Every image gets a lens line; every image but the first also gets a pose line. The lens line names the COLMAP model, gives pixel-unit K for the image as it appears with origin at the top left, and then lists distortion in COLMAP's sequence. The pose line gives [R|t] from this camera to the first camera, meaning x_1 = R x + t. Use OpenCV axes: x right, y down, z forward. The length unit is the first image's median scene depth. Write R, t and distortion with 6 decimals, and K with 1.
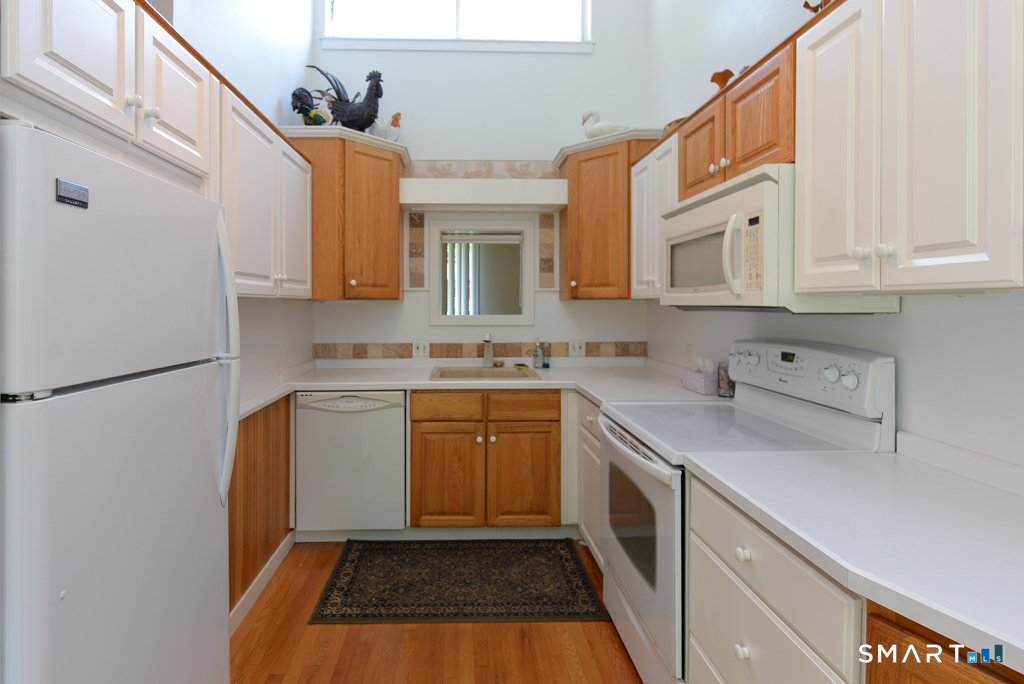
lens RADIAL K [[553.9, 0, 510.2], [0, 553.9, 303.9], [0, 0, 1]] dist [0.004642, -0.000851]
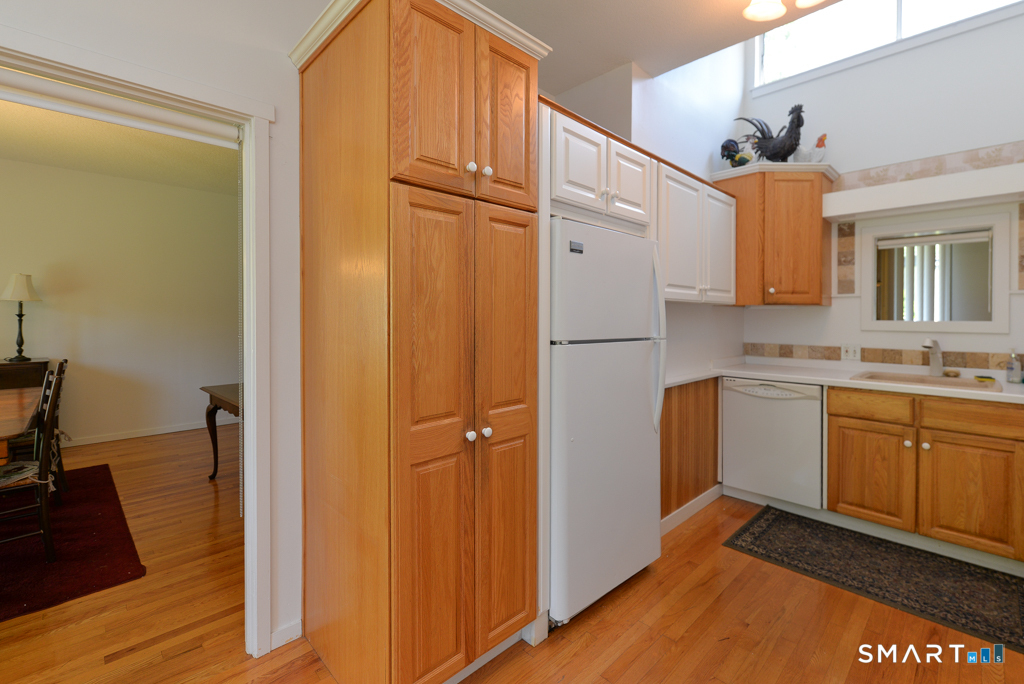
lens RADIAL K [[466.0, 0, 512.4], [0, 466.0, 323.8], [0, 0, 1]] dist [-0.001363, -0.000455]
pose [[0.668668, 0.015603, -0.743398, 0.087382], [-0.001145, 0.999800, 0.019954, 0.013271], [0.743560, -0.012491, 0.668552, -0.085963]]
